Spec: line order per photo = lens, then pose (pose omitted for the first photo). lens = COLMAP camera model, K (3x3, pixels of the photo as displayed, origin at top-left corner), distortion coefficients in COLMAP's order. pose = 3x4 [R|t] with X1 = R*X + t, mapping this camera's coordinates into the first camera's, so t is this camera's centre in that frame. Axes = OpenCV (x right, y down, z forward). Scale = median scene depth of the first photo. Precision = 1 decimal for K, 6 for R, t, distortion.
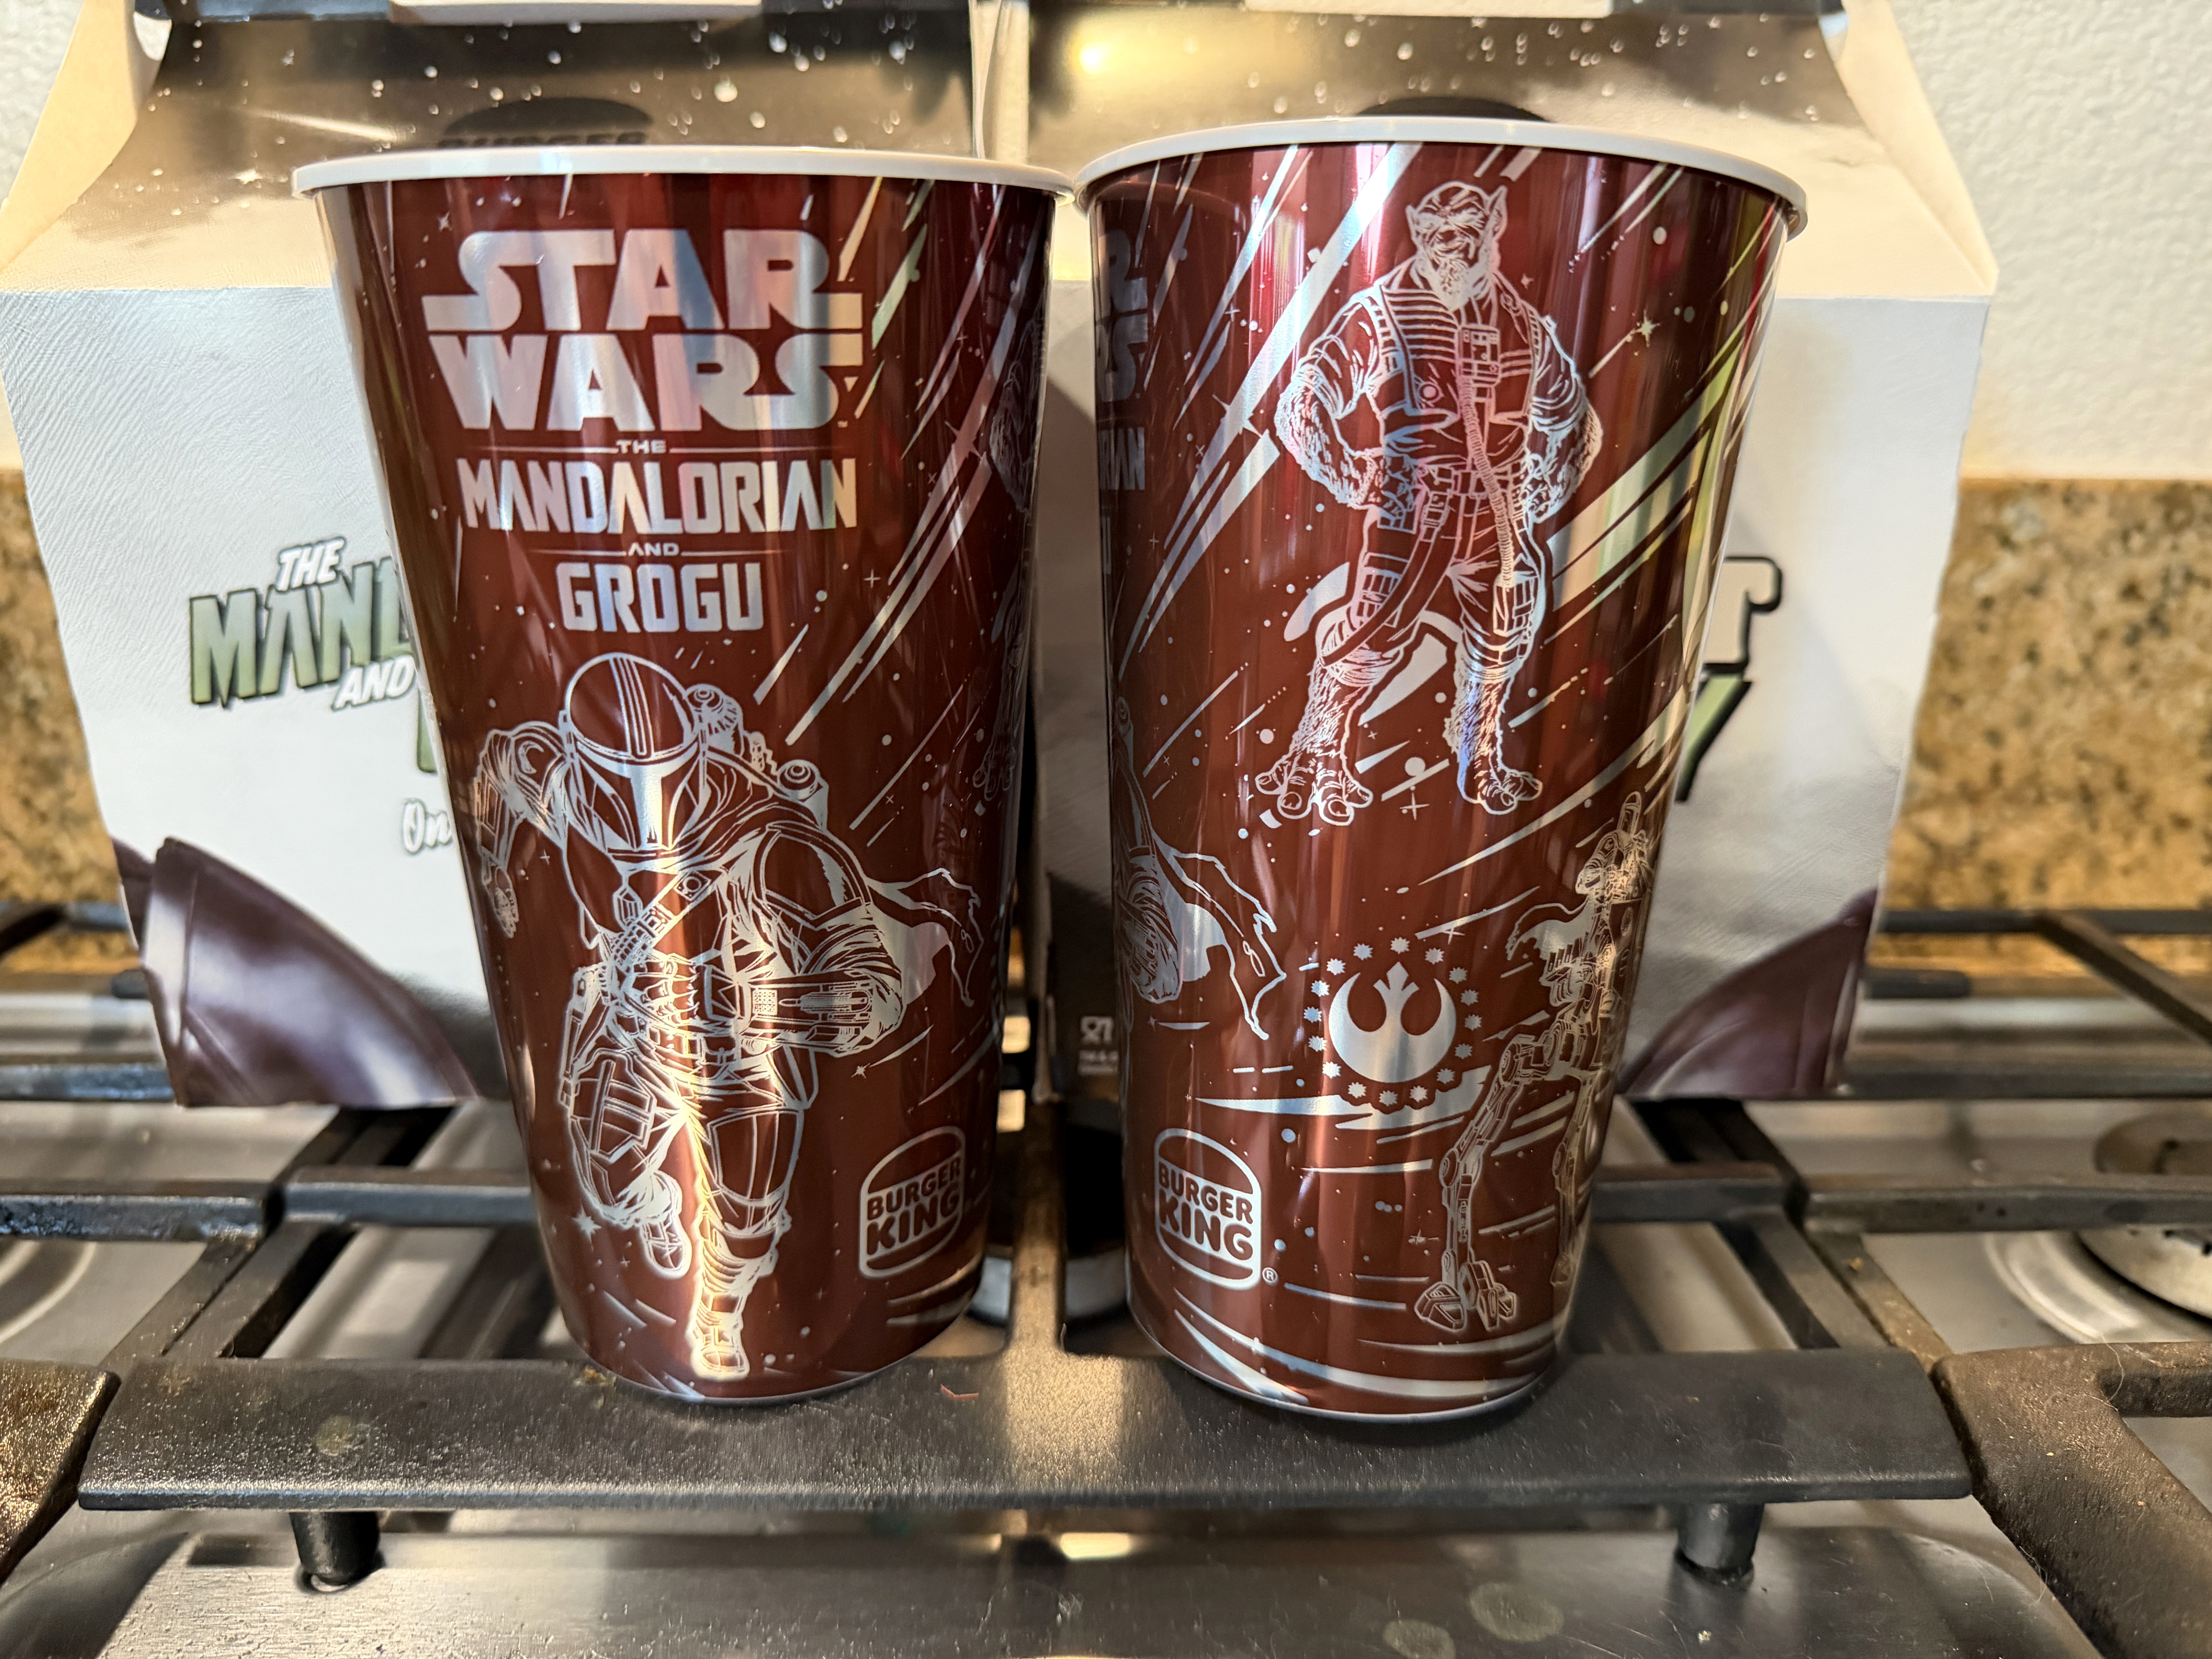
lens RADIAL K [[1683.0, 0, 1084.7], [0, 1683.0, 827.9], [0, 0, 1]] dist [-0.013983, 0.005467]
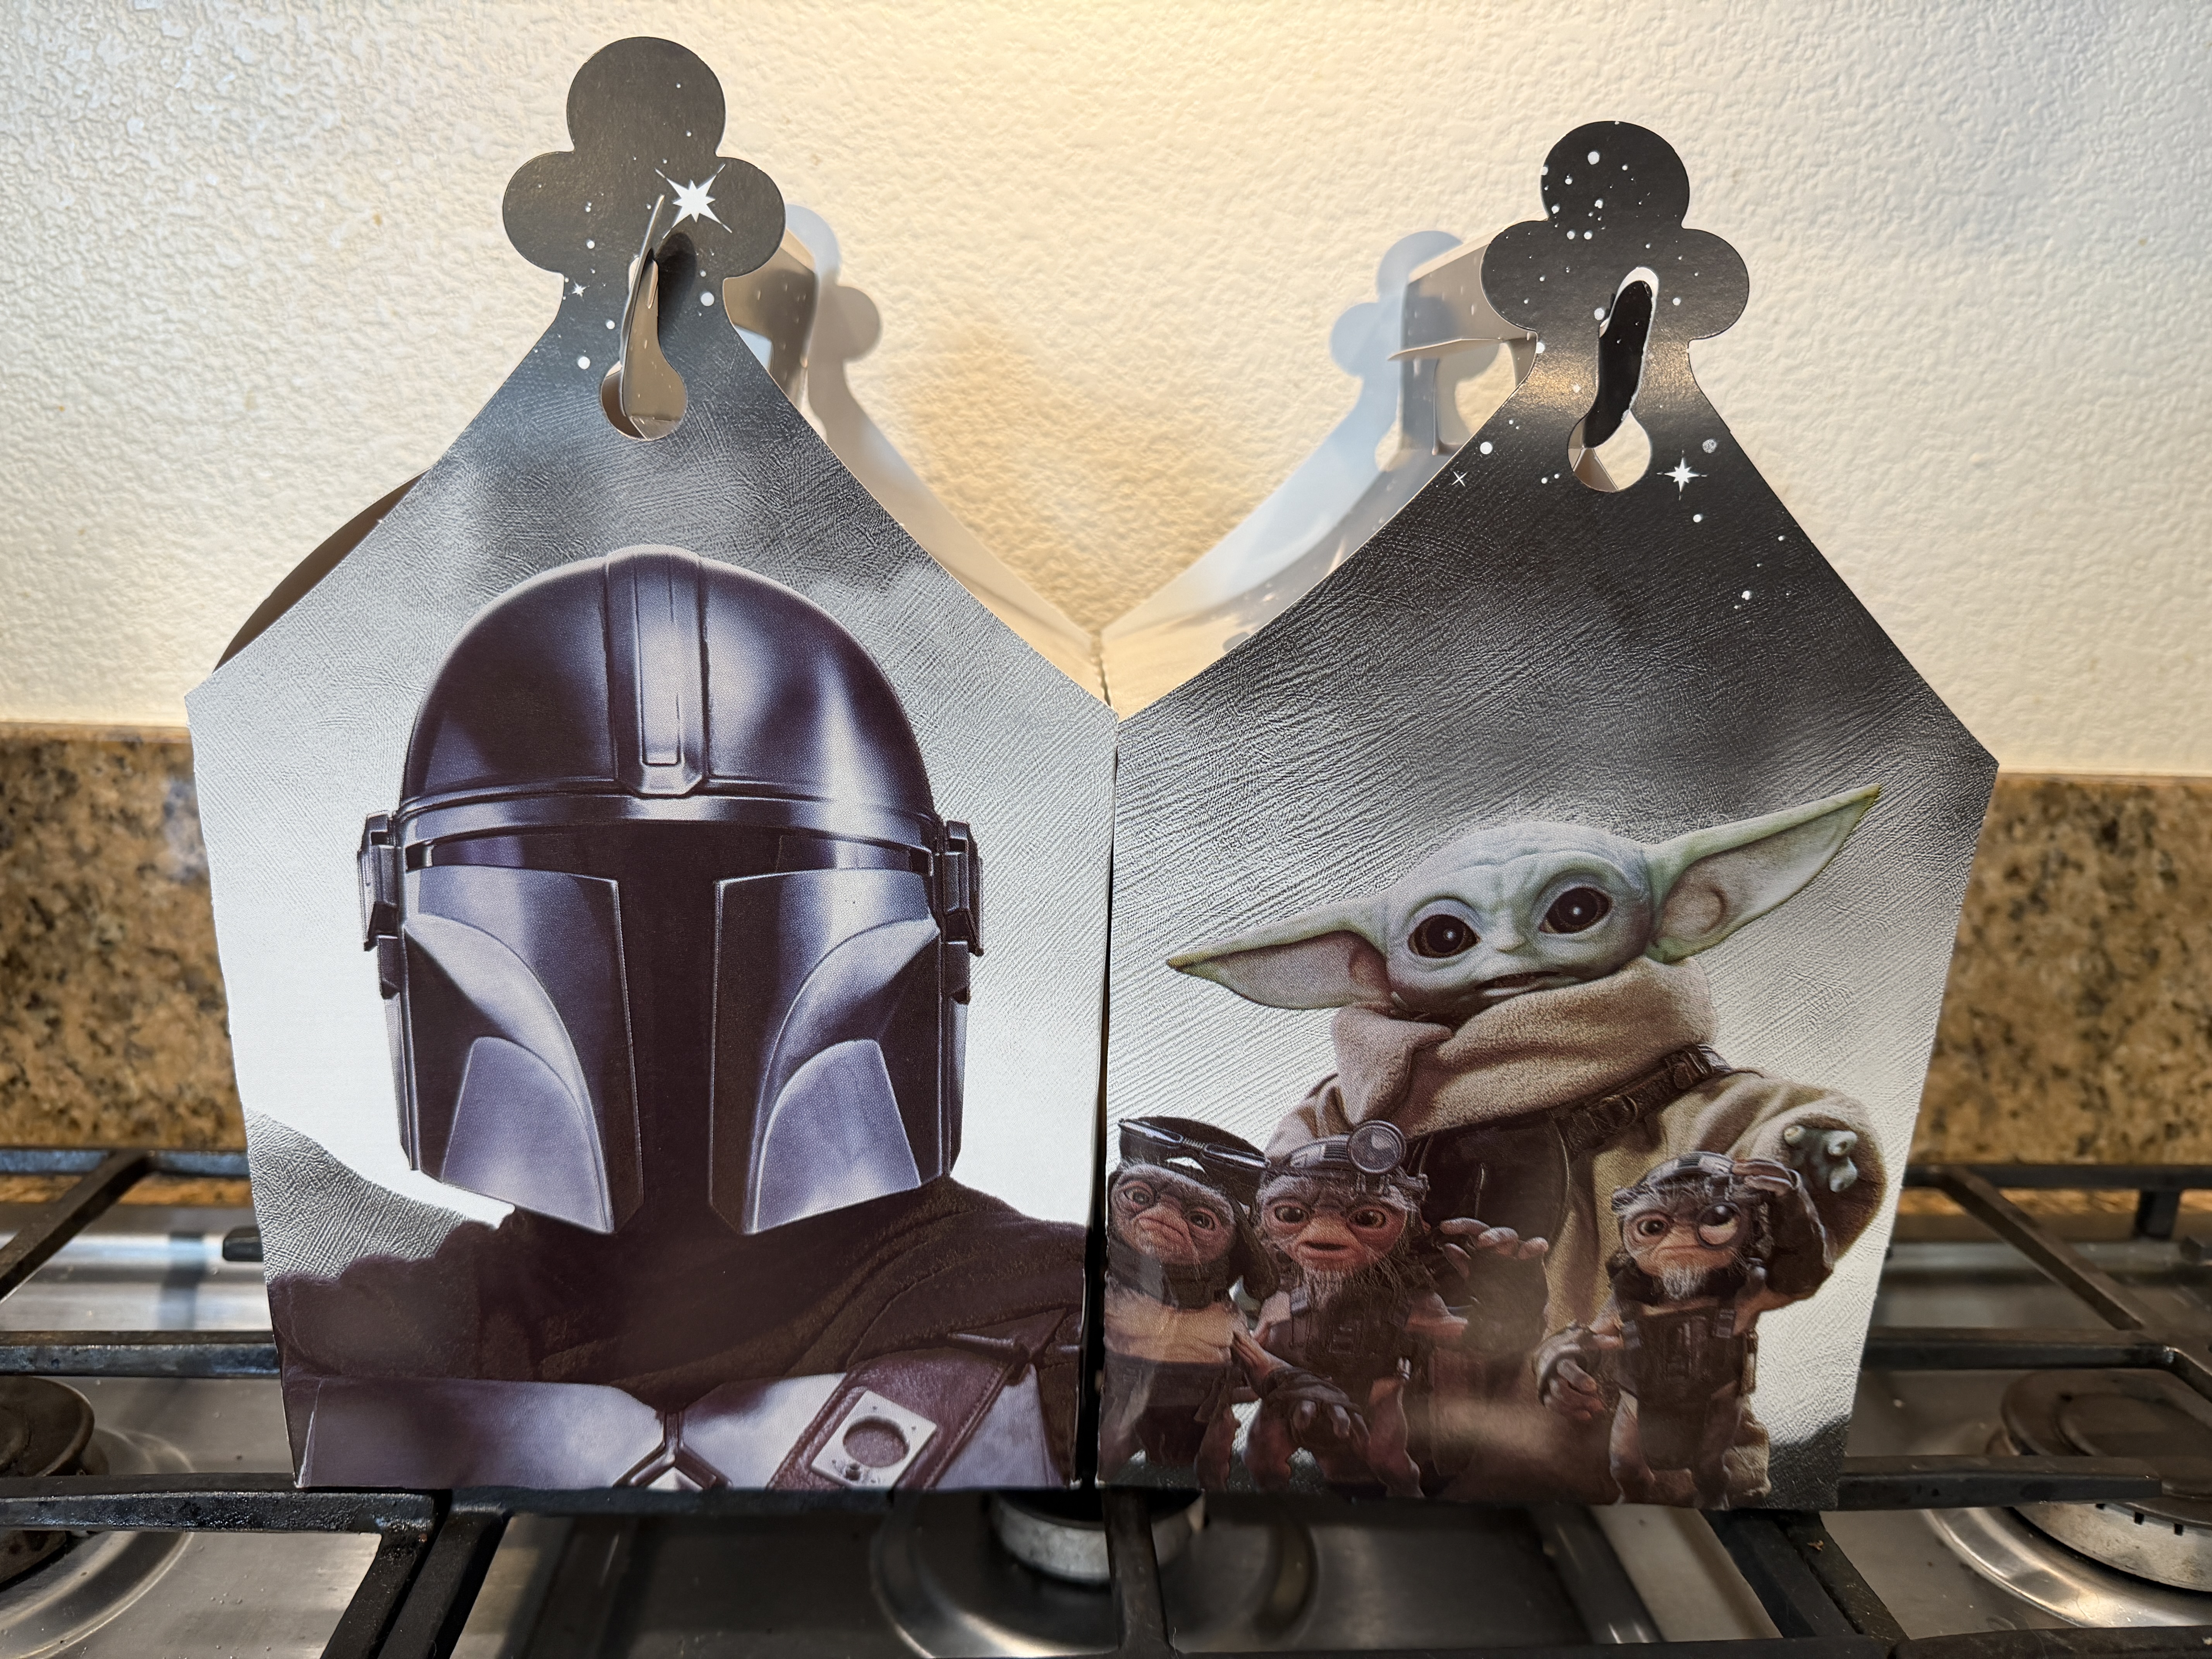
lens RADIAL K [[1671.6, 0, 1088.8], [0, 1671.6, 823.6], [0, 0, 1]] dist [0.000567, -0.004957]
pose [[0.997841, 0.018065, 0.063150, -0.126601], [-0.014283, 0.998106, -0.059841, -0.157690], [-0.064112, 0.058810, 0.996208, -0.157405]]
